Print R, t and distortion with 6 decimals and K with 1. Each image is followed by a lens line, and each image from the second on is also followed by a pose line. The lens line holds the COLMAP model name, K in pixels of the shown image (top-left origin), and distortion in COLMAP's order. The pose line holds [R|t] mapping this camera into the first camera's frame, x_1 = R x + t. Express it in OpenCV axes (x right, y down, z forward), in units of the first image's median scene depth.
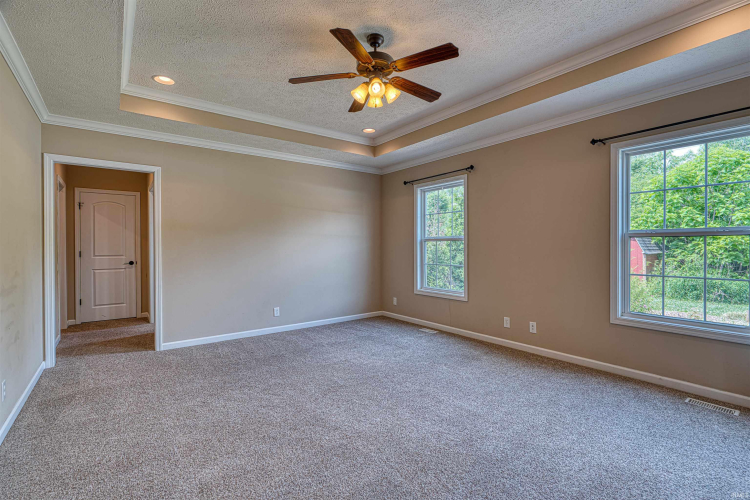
lens RADIAL K [[346.9, 0, 375.0], [0, 346.9, 250.0], [0, 0, 1]] dist [-0.000274, 0.000418]
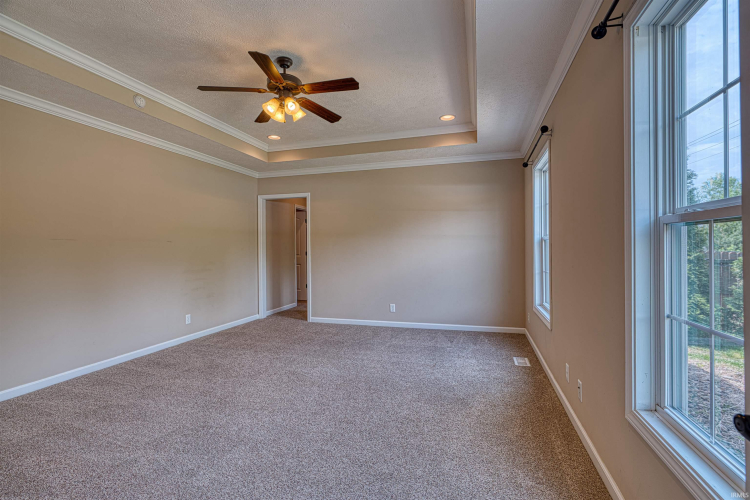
lens RADIAL K [[346.9, 0, 375.0], [0, 346.9, 250.0], [0, 0, 1]] dist [-0.000274, 0.000418]
pose [[0.589769, 0.002149, -0.807569, 0.684139], [-0.002914, 0.999996, 0.000533, -0.005568], [0.807567, 0.002039, 0.589773, 0.375586]]
